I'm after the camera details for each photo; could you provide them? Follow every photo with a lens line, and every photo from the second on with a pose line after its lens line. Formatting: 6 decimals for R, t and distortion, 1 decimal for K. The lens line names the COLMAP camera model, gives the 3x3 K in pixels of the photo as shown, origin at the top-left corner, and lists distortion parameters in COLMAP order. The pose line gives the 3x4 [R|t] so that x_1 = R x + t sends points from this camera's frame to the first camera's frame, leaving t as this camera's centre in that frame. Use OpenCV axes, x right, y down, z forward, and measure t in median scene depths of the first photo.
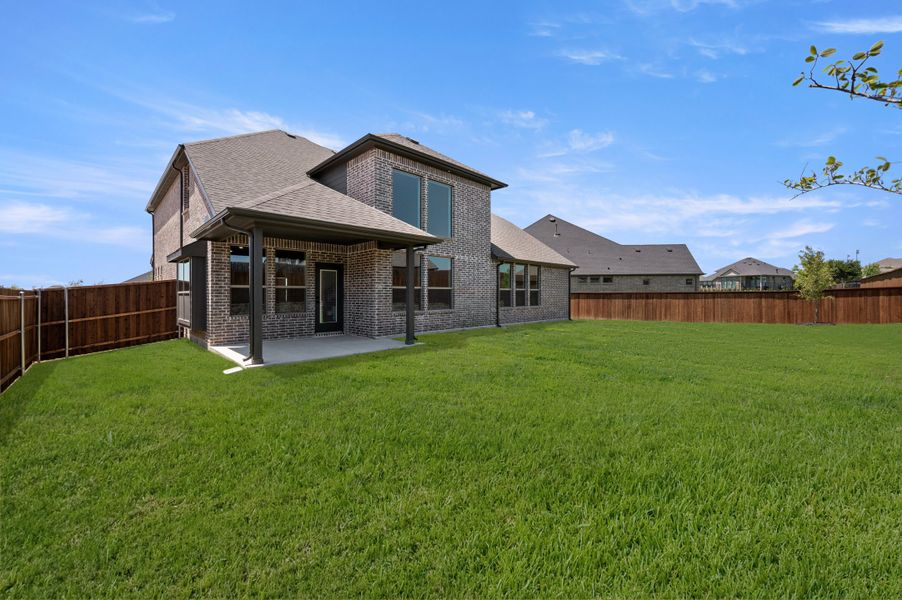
lens RADIAL K [[354.9, 0, 454.2], [0, 354.9, 297.1], [0, 0, 1]] dist [-0.000574, -0.000176]
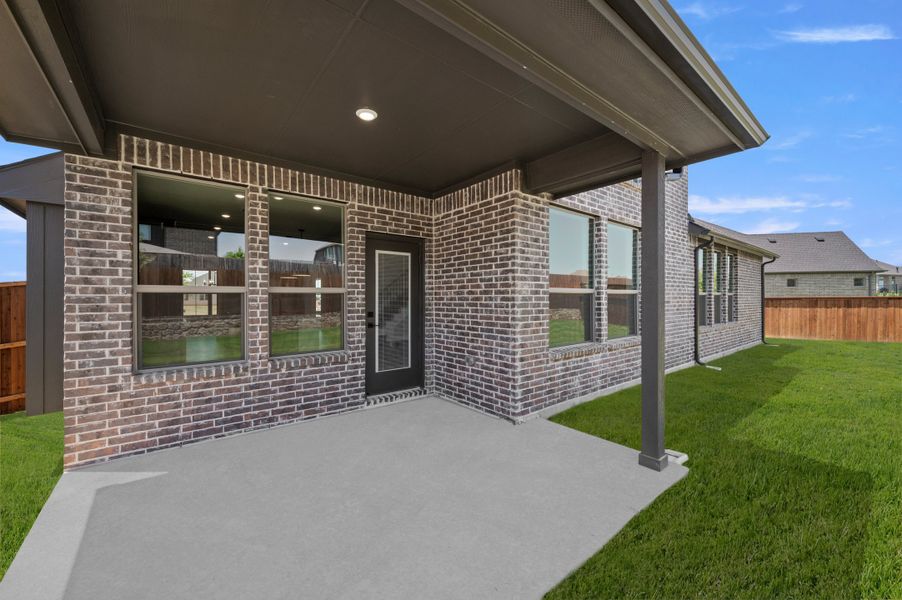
lens RADIAL K [[354.9, 0, 454.2], [0, 354.9, 297.1], [0, 0, 1]] dist [-0.000574, -0.000176]
pose [[0.995412, -0.003000, -0.095634, -0.230350], [0.001876, 0.999928, -0.011848, -0.013856], [0.095662, 0.011615, 0.995346, 0.550951]]
